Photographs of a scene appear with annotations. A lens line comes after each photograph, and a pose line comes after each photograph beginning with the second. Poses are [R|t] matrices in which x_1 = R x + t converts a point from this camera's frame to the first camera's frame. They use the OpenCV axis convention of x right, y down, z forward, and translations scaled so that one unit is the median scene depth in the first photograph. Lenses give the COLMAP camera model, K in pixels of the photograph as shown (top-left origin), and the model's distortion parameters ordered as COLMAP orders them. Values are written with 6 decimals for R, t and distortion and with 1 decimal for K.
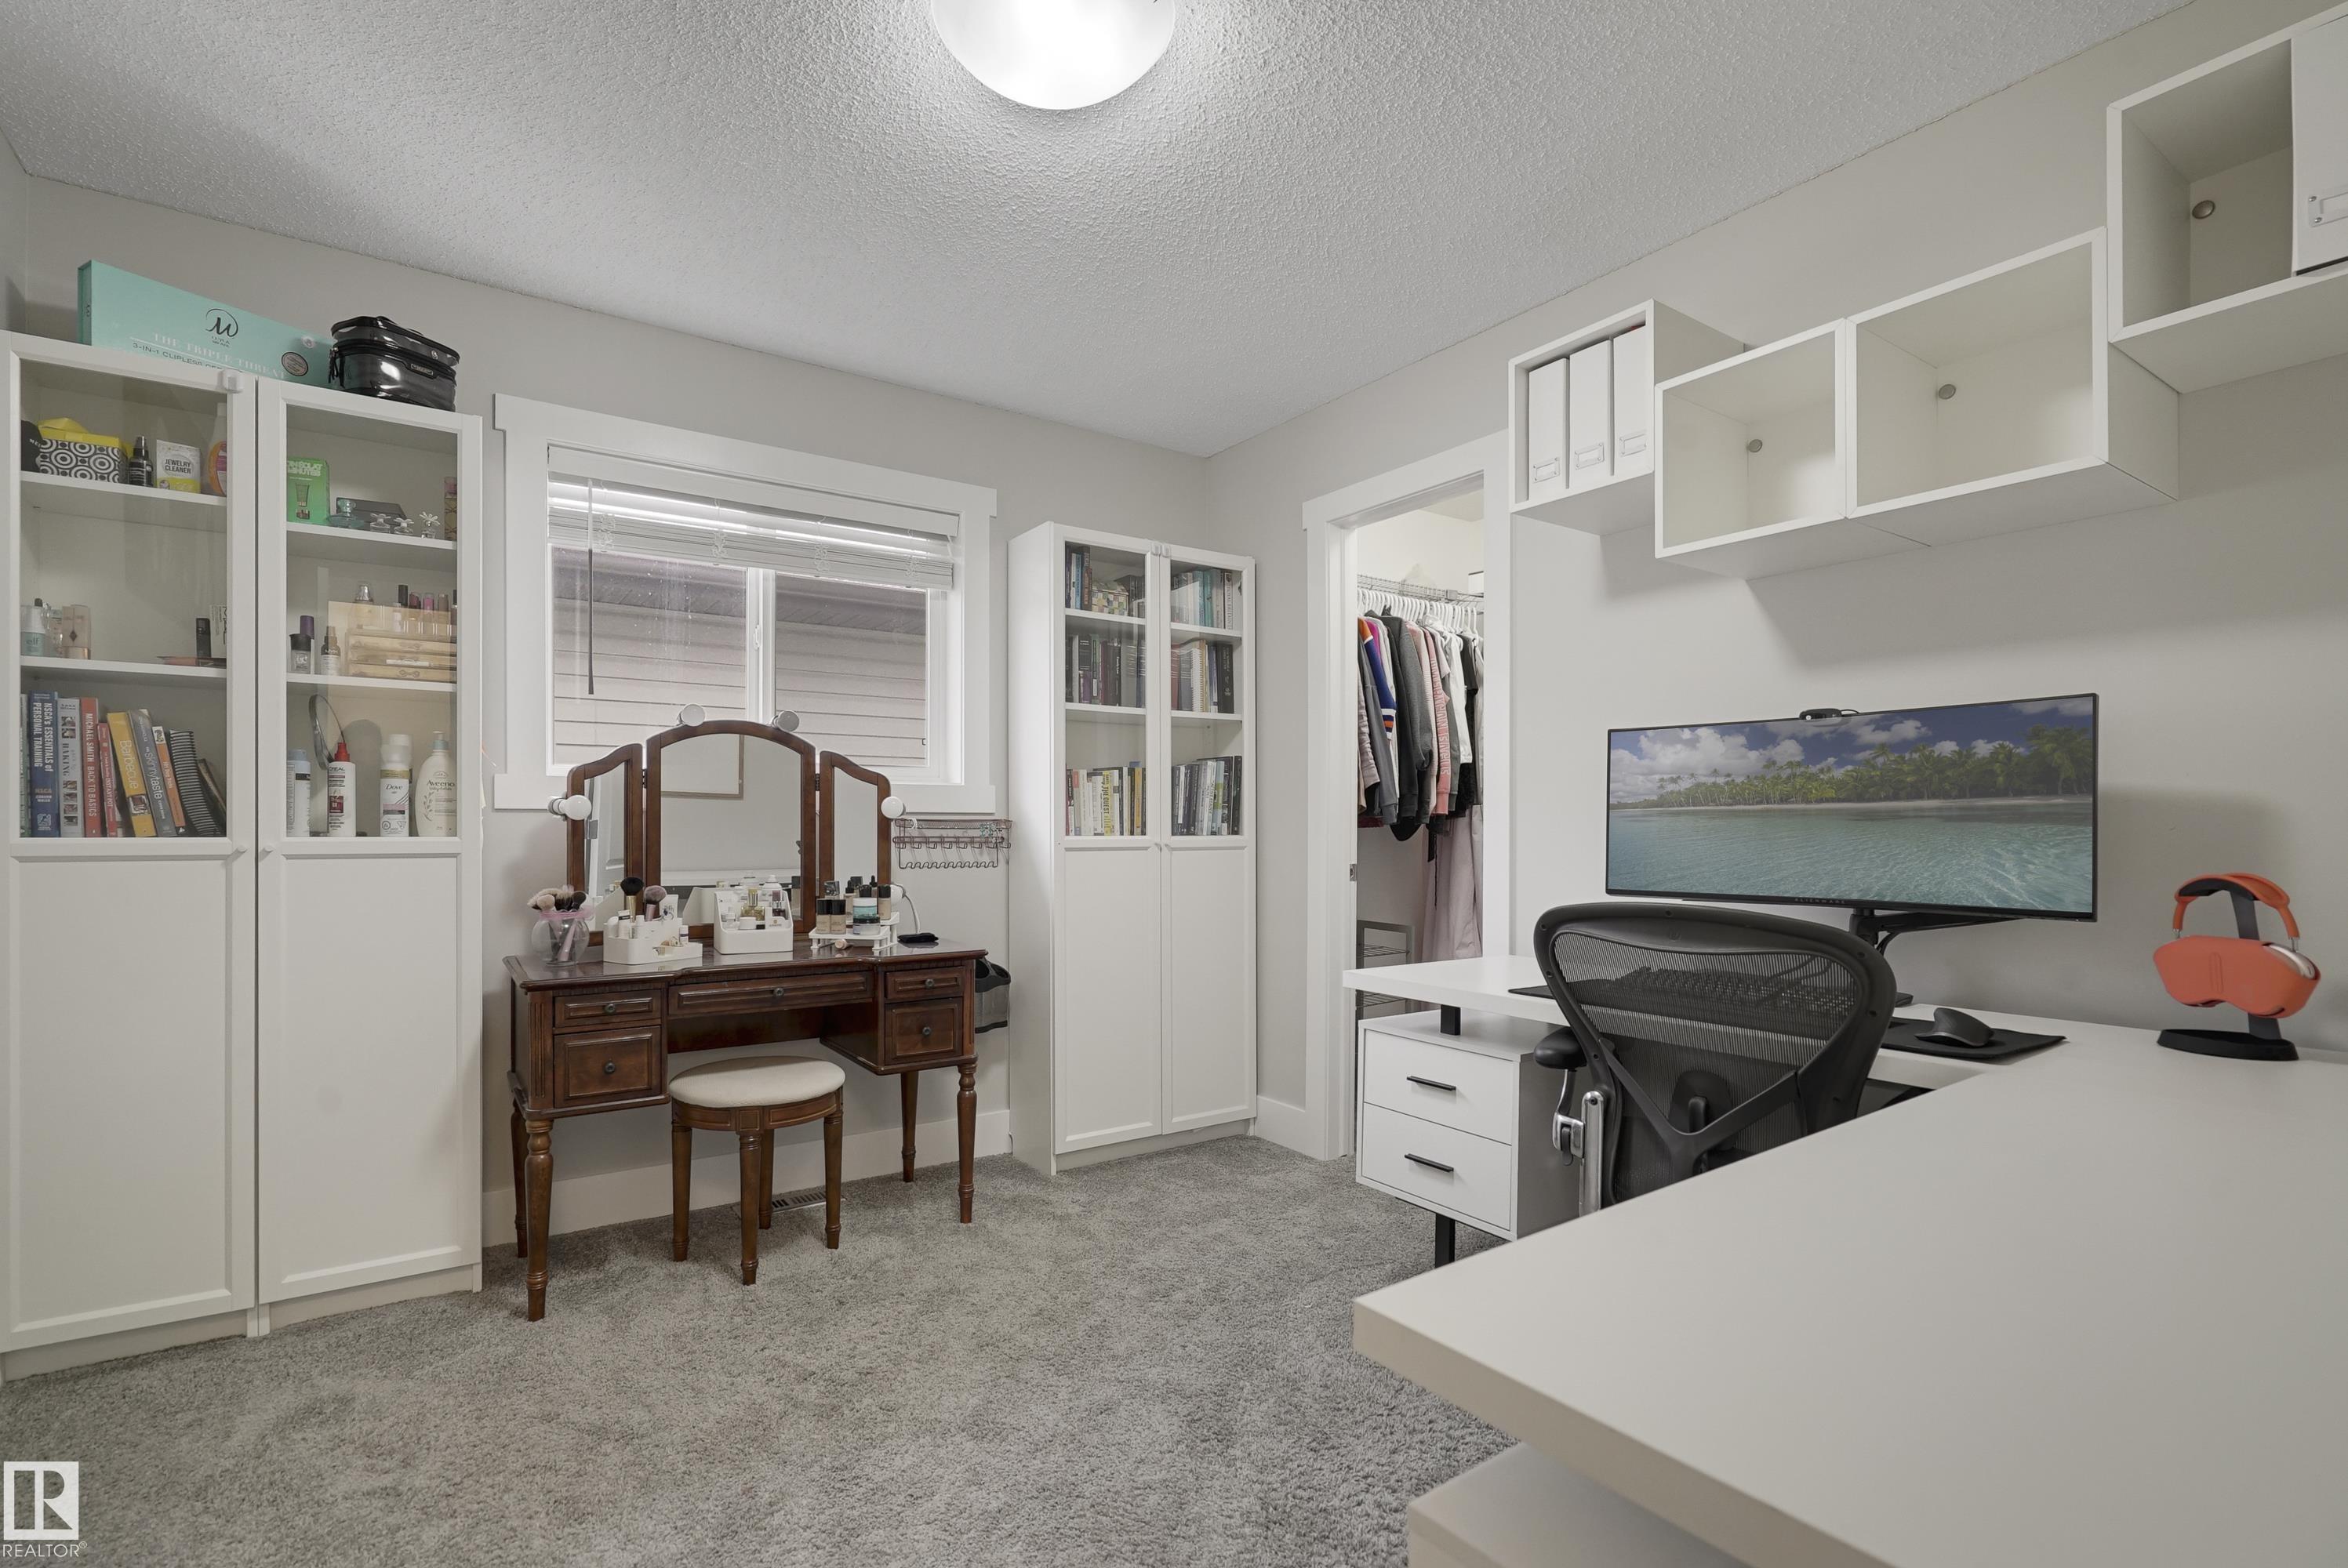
lens RADIAL K [[1083.8, 0, 1161.2], [0, 1083.8, 806.5], [0, 0, 1]] dist [-0.009418, 0.006861]
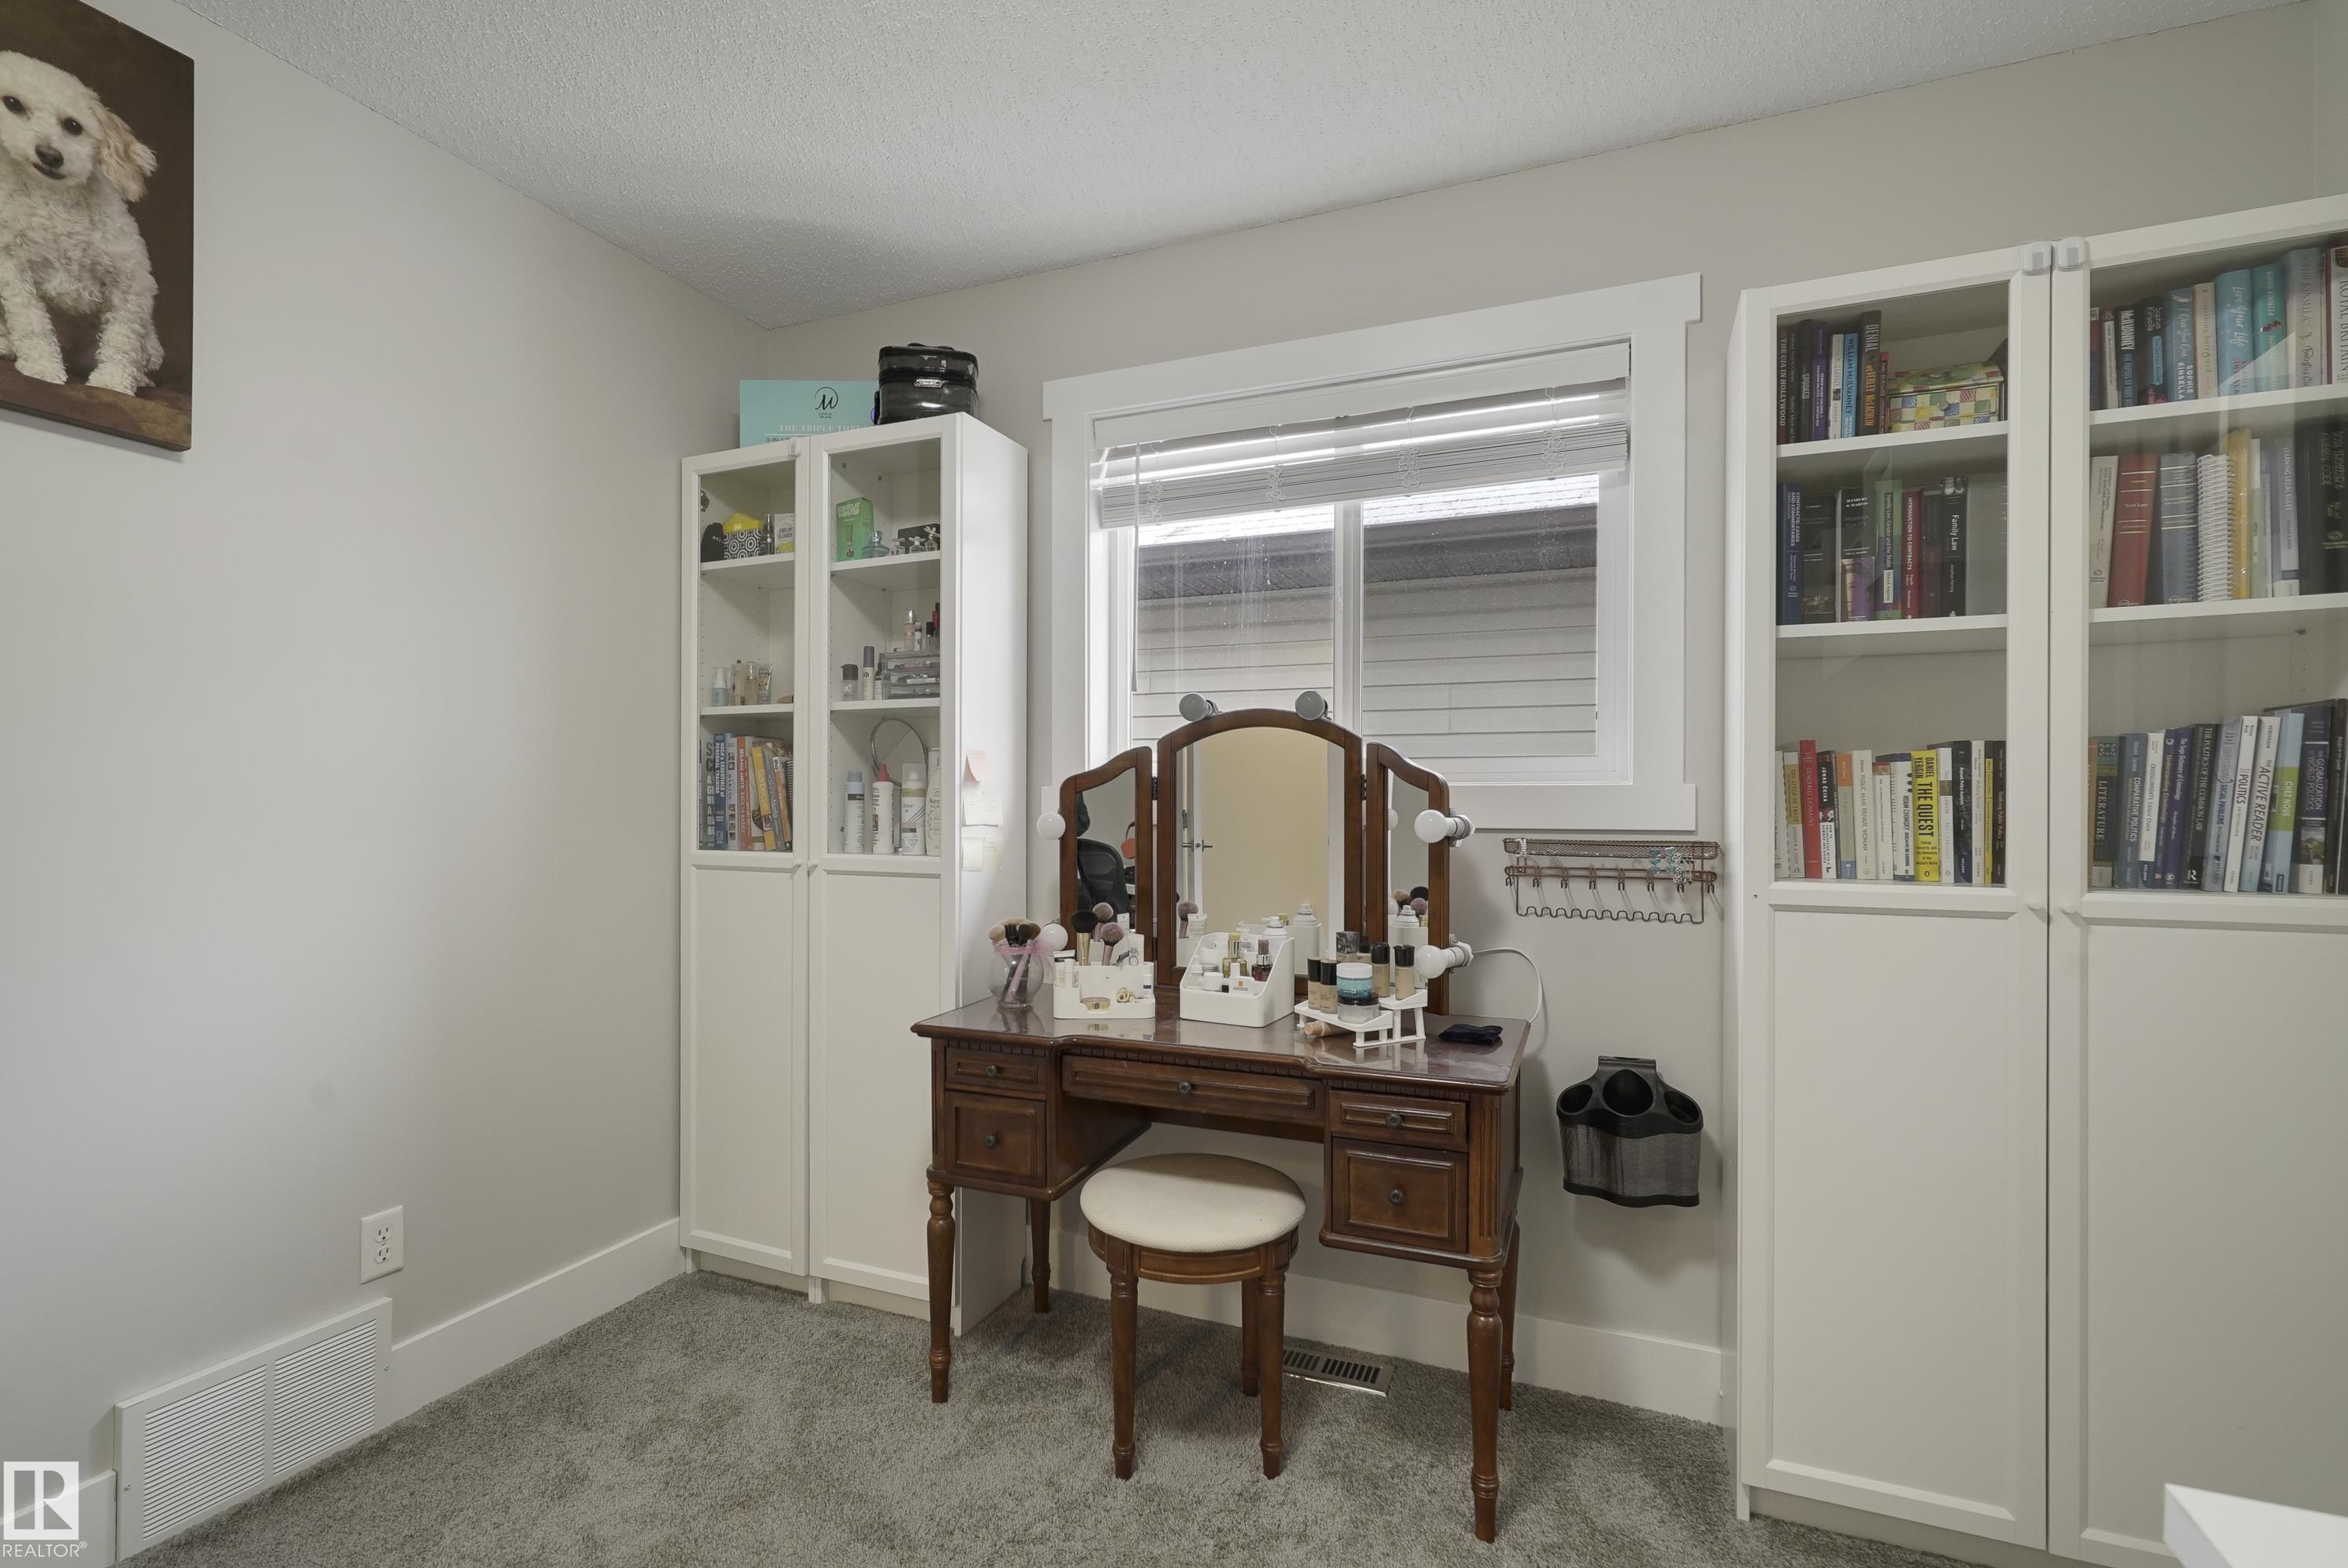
lens RADIAL K [[1083.8, 0, 1173.8], [0, 1083.8, 791.4], [0, 0, 1]] dist [-0.009418, 0.006861]
pose [[0.532974, -0.003032, -0.846126, 0.228212], [0.015188, 0.999867, 0.005984, -0.027455], [0.845995, -0.016040, 0.532949, 0.549401]]
